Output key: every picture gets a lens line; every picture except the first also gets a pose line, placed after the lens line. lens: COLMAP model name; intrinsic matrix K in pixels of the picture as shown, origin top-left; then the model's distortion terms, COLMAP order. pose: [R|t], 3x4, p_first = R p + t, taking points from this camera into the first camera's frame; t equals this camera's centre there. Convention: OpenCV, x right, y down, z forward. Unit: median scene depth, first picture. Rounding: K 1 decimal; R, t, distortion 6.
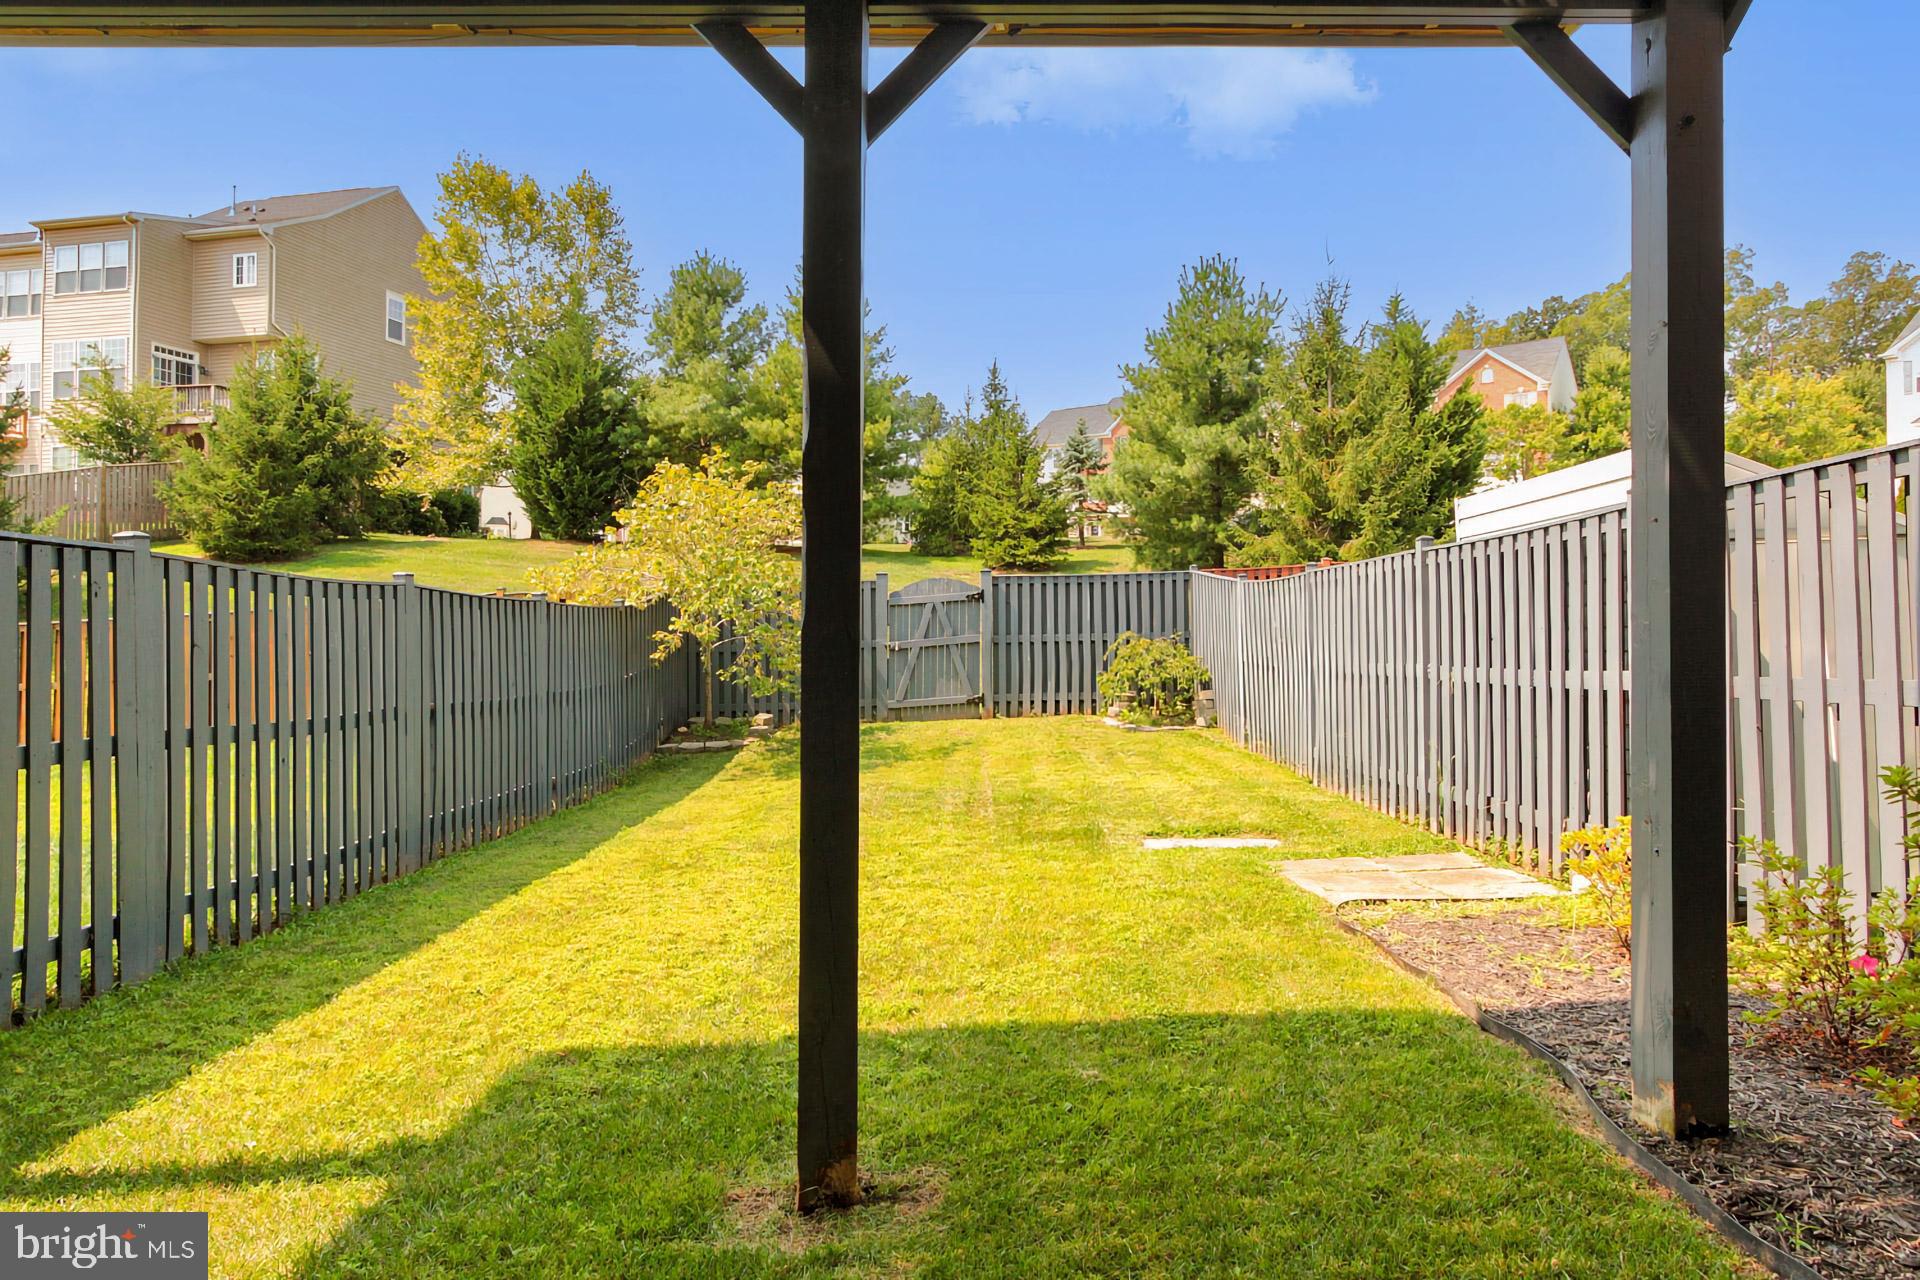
lens RADIAL K [[1056.7, 0, 951.4], [0, 1056.7, 587.4], [0, 0, 1]] dist [-0.005968, 0.001894]
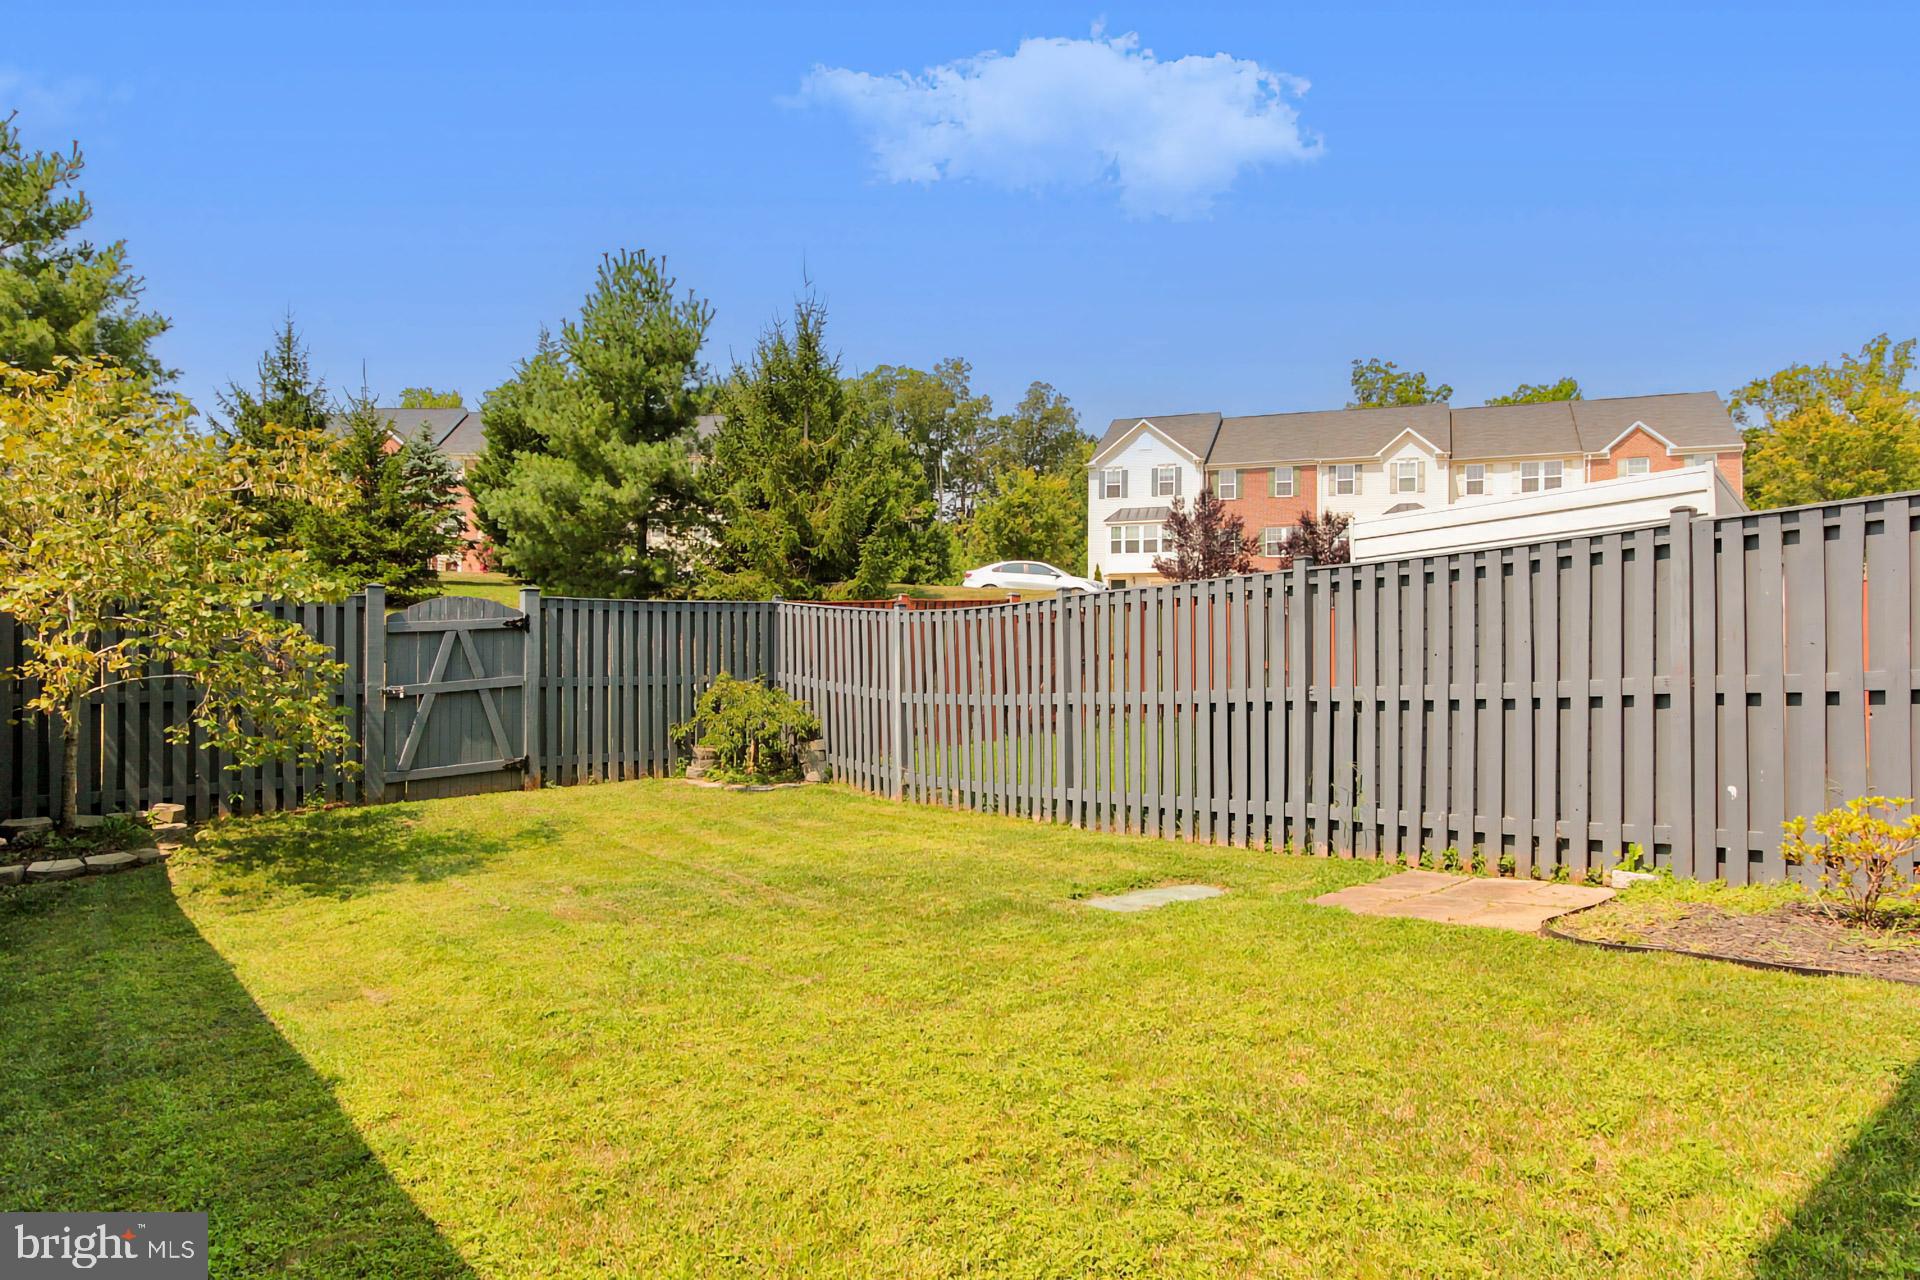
lens RADIAL K [[1124.8, 0, 956.3], [0, 1124.8, 657.8], [0, 0, 1]] dist [-0.001860, 0.000481]
pose [[0.779091, 0.011964, 0.626796, -0.107341], [-0.017334, 0.999847, 0.002462, 0.011758], [-0.626671, -0.012783, 0.779179, 0.096201]]
